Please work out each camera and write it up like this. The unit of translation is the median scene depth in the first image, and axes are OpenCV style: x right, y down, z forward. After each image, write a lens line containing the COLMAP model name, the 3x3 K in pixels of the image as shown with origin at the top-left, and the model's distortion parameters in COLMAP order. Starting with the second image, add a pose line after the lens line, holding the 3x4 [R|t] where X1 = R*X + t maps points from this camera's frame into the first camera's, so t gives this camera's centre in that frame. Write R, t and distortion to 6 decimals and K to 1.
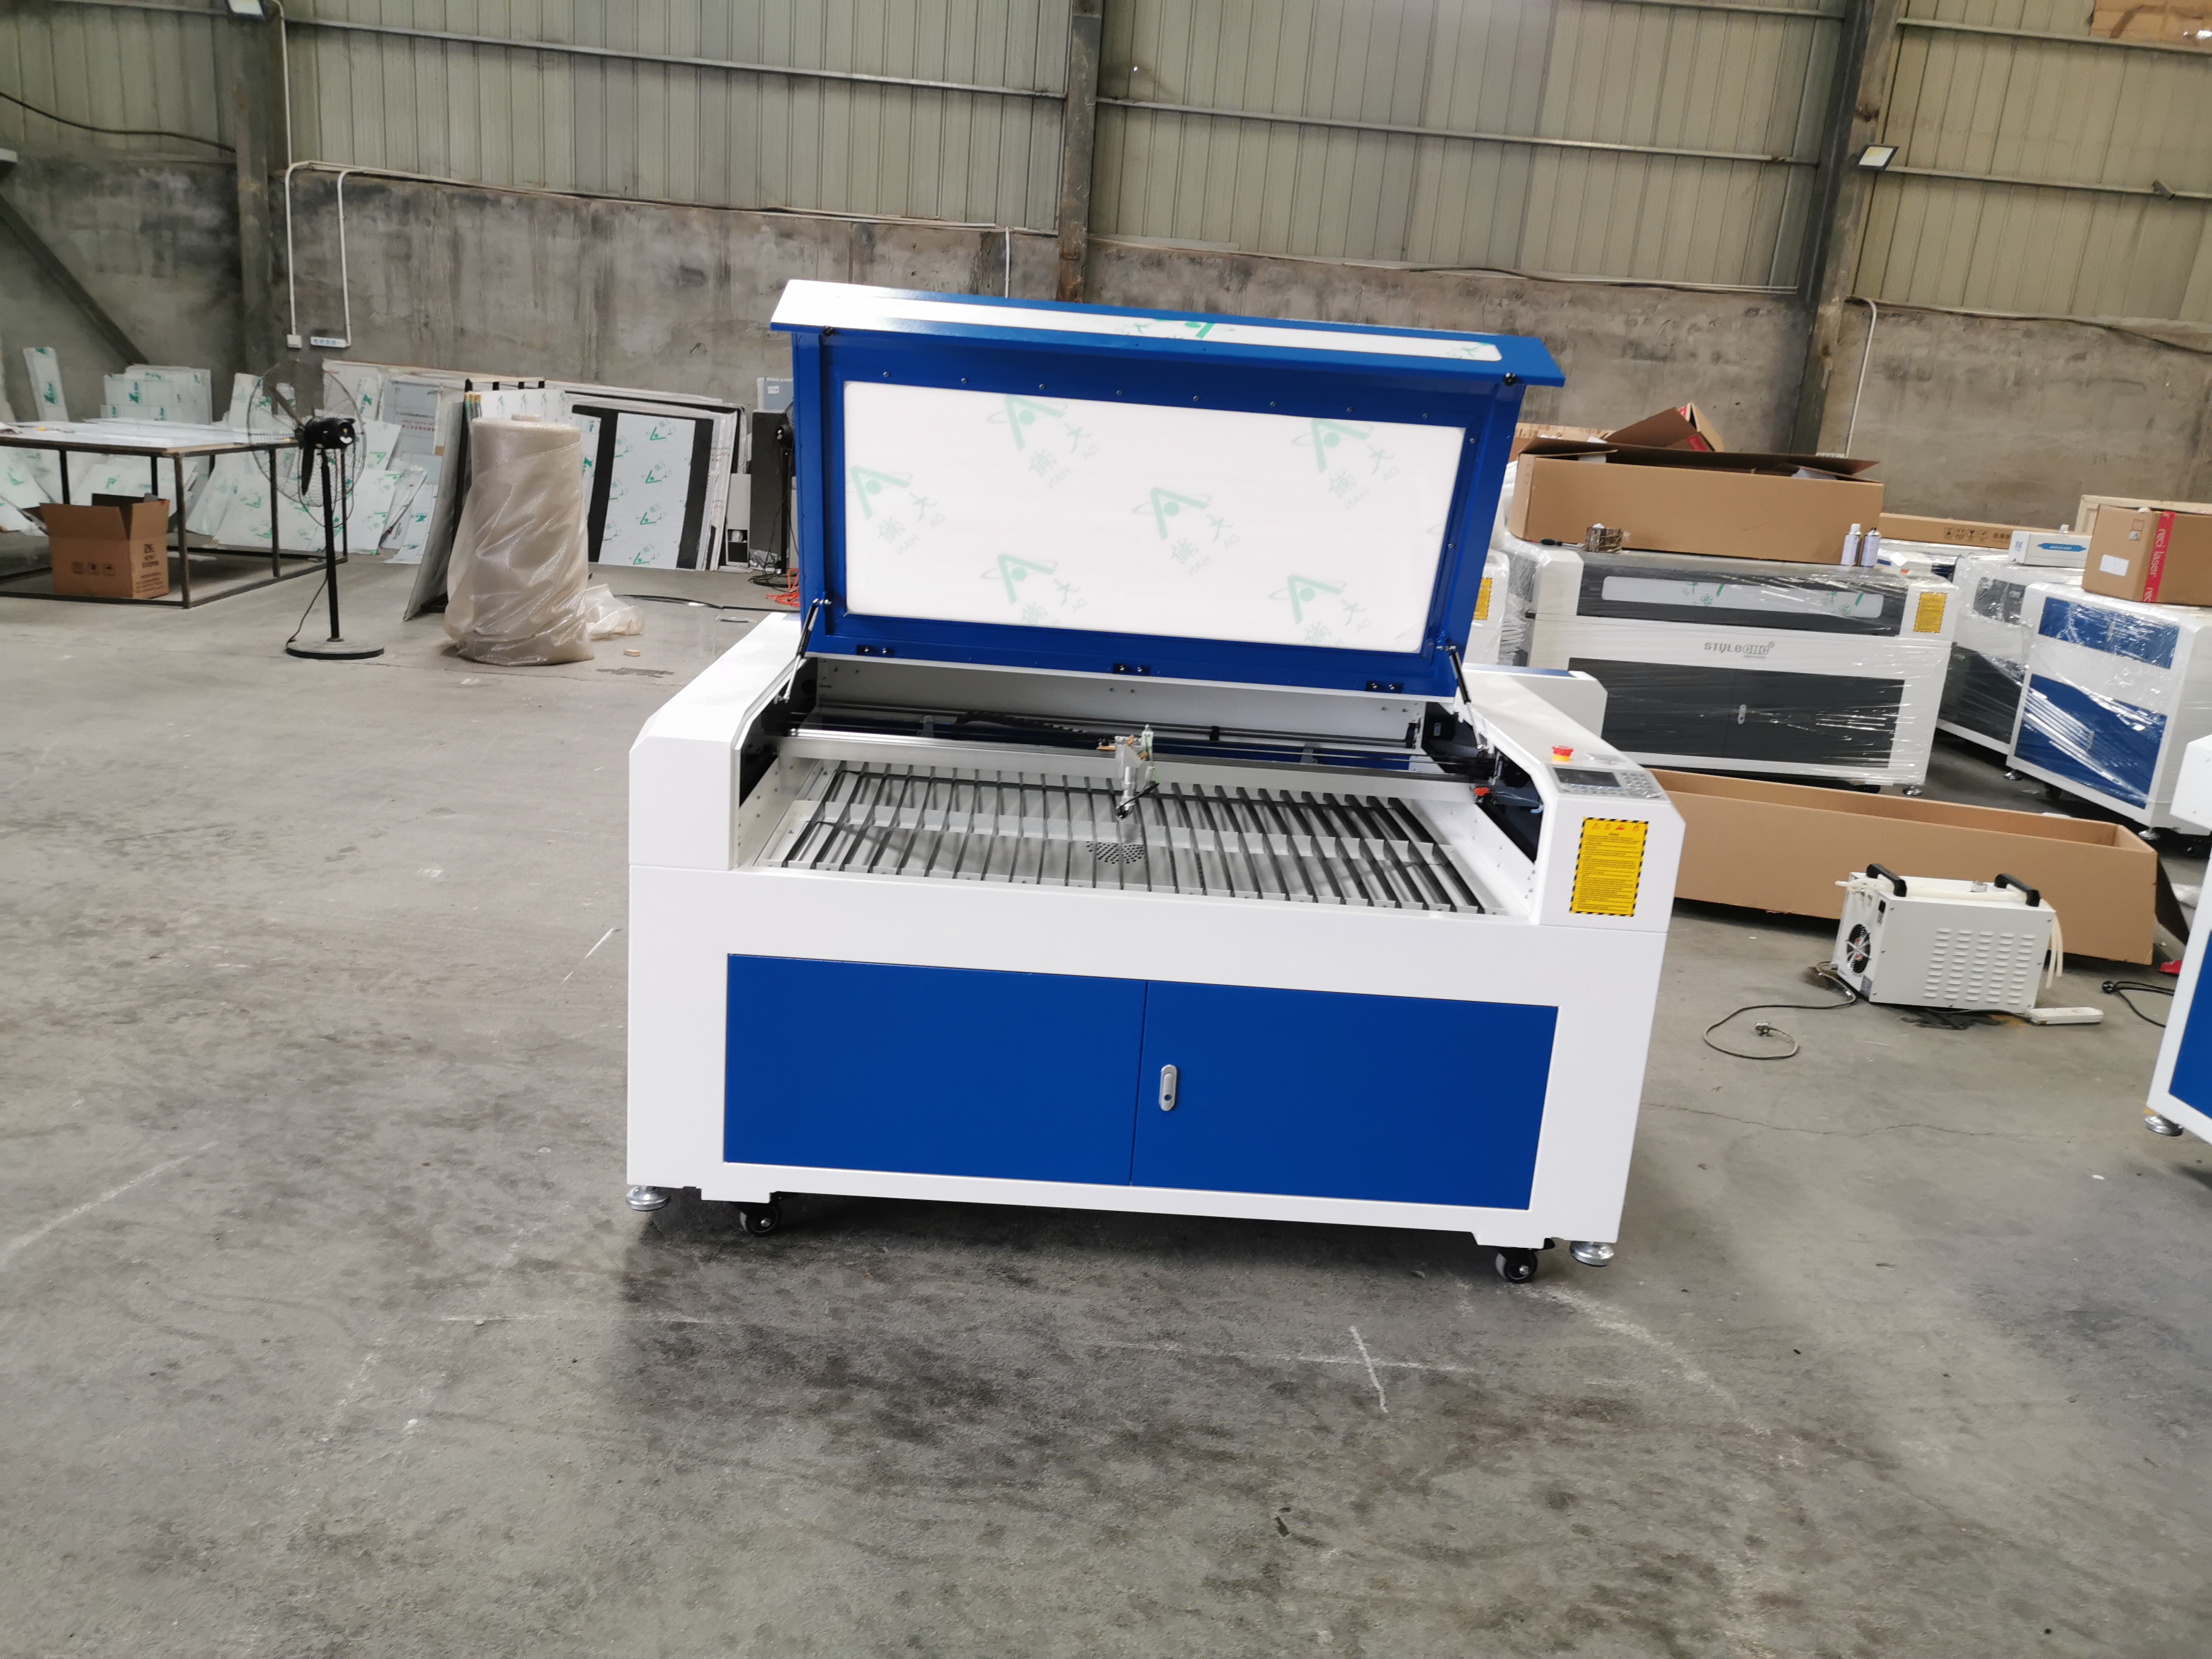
lens RADIAL K [[1725.2, 0, 1102.0], [0, 1725.2, 806.6], [0, 0, 1]] dist [0.040761, -0.030691]
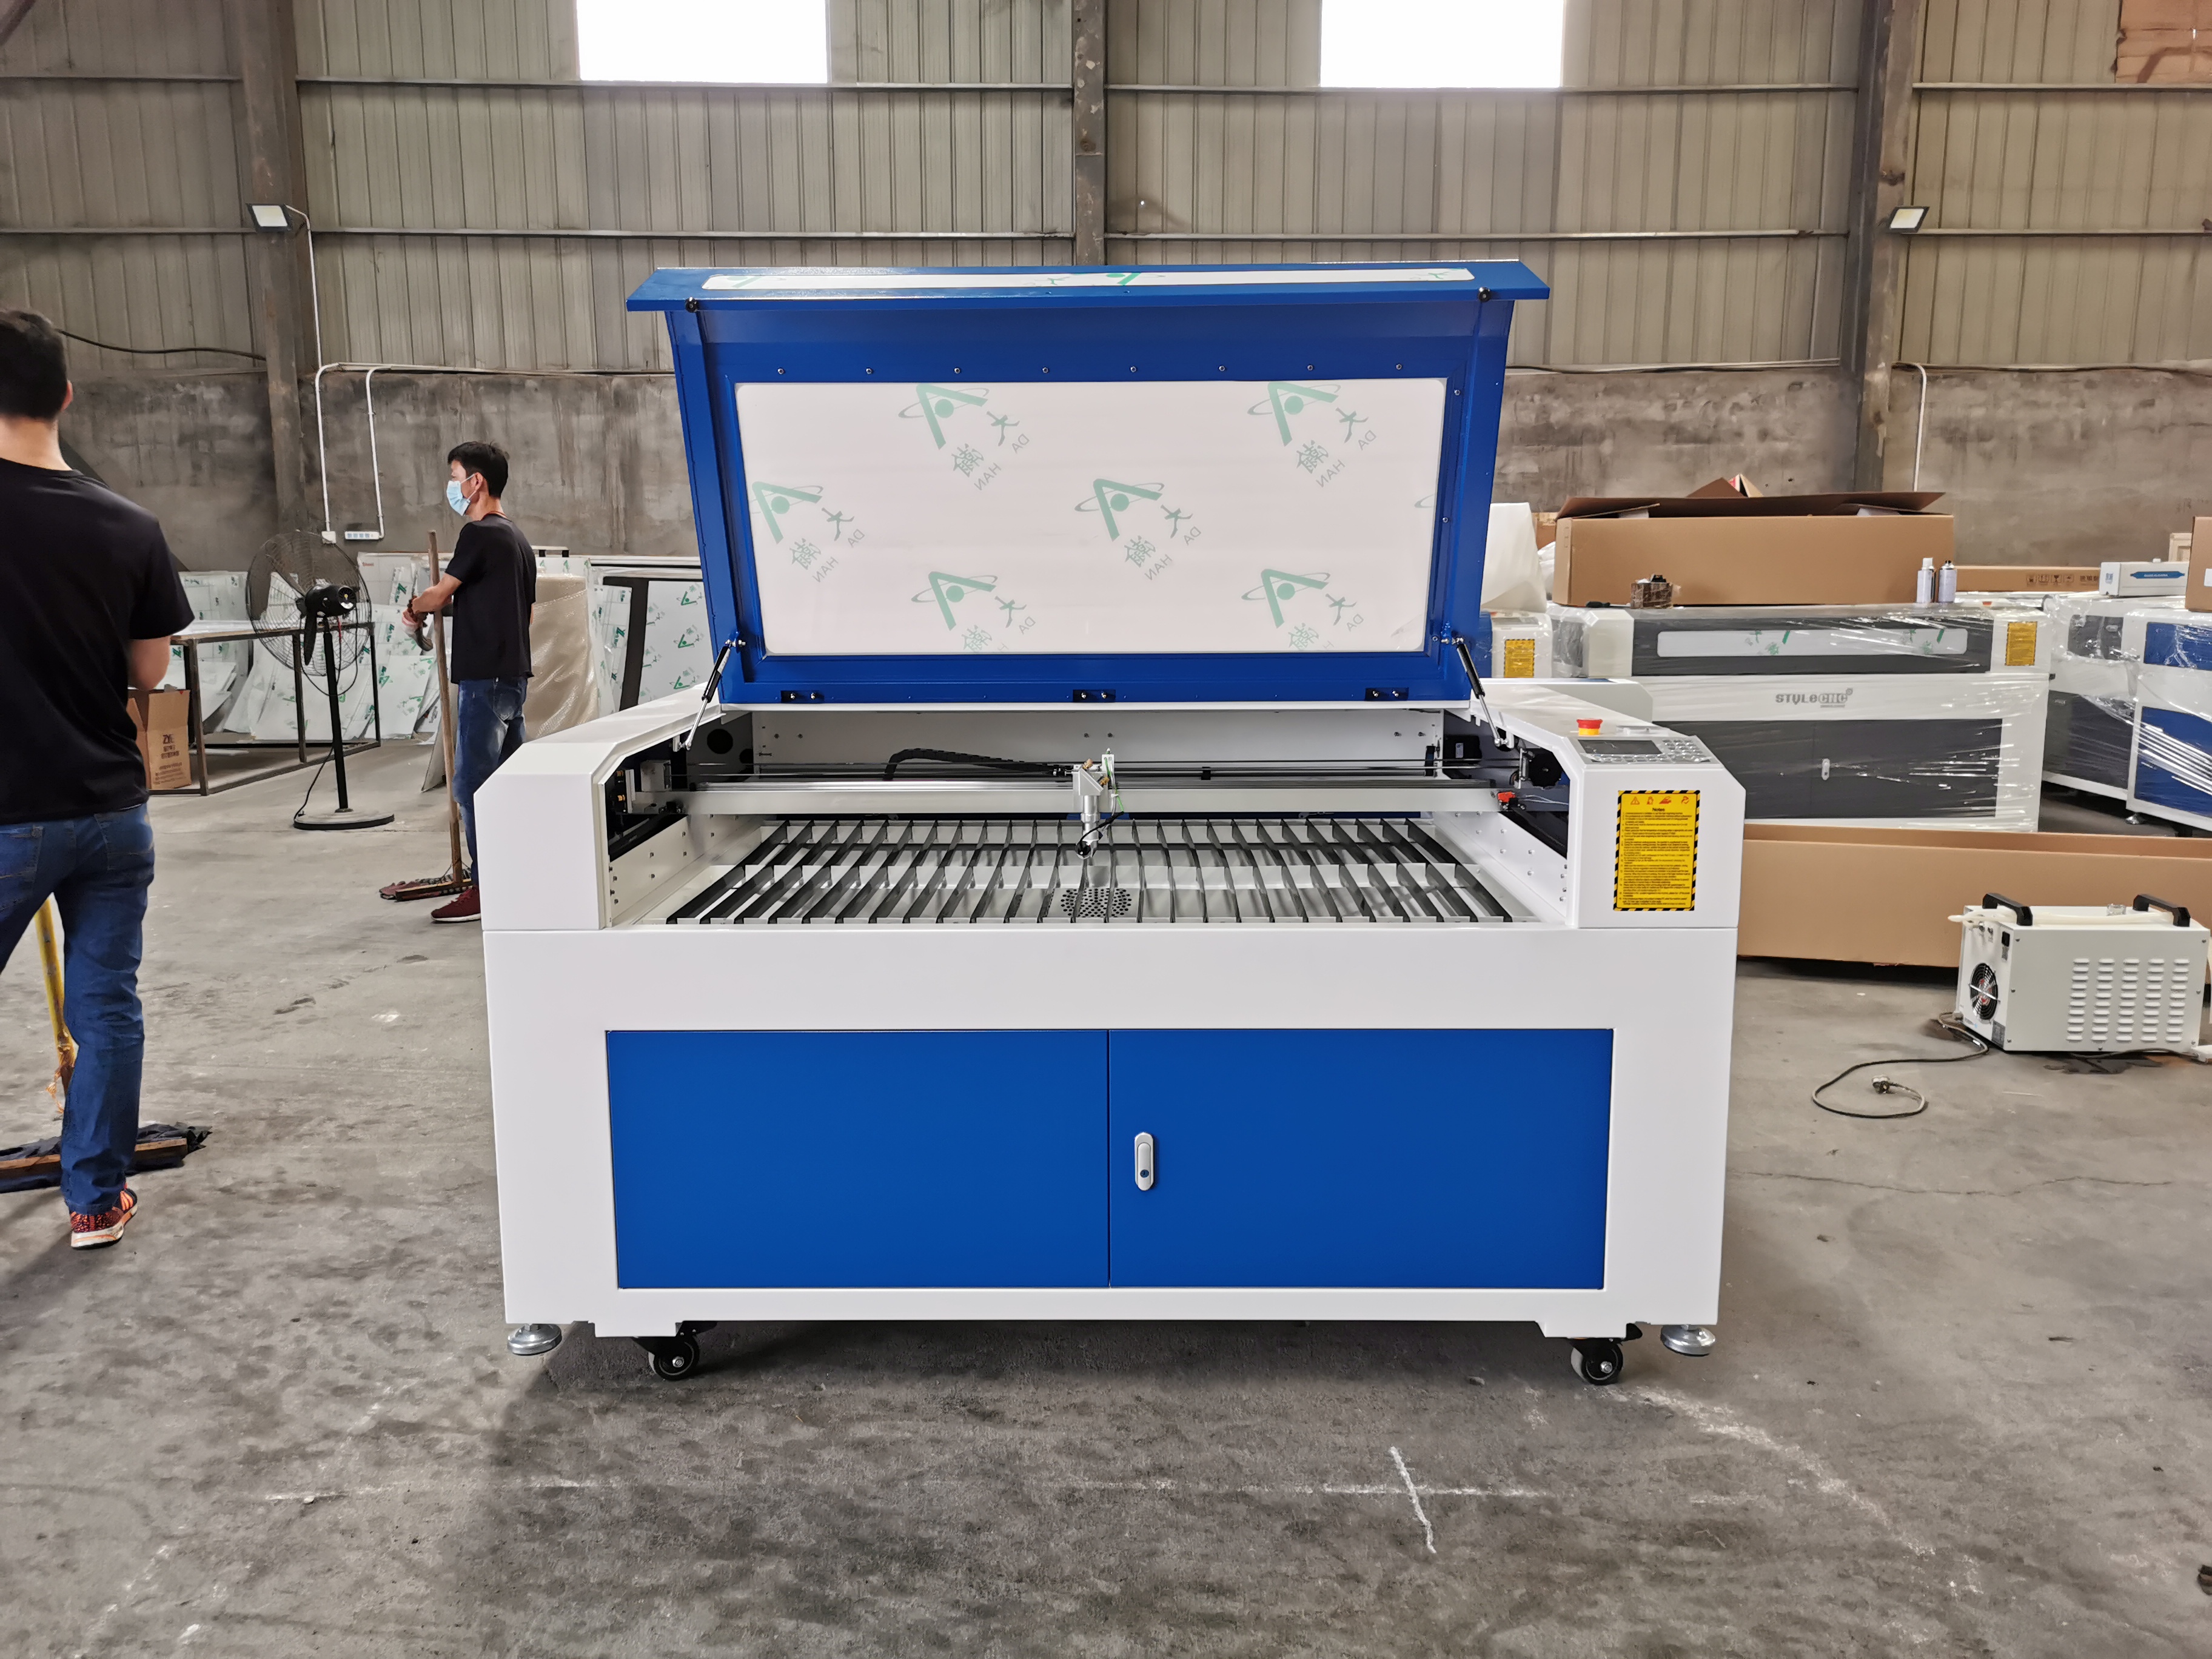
lens RADIAL K [[1725.2, 0, 1103.0], [0, 1725.2, 808.7], [0, 0, 1]] dist [0.040761, -0.030691]
pose [[0.996224, -0.073930, -0.045513, 0.048433], [0.069216, 0.992811, -0.097651, 0.052925], [0.052405, 0.094132, 0.994180, 0.116046]]
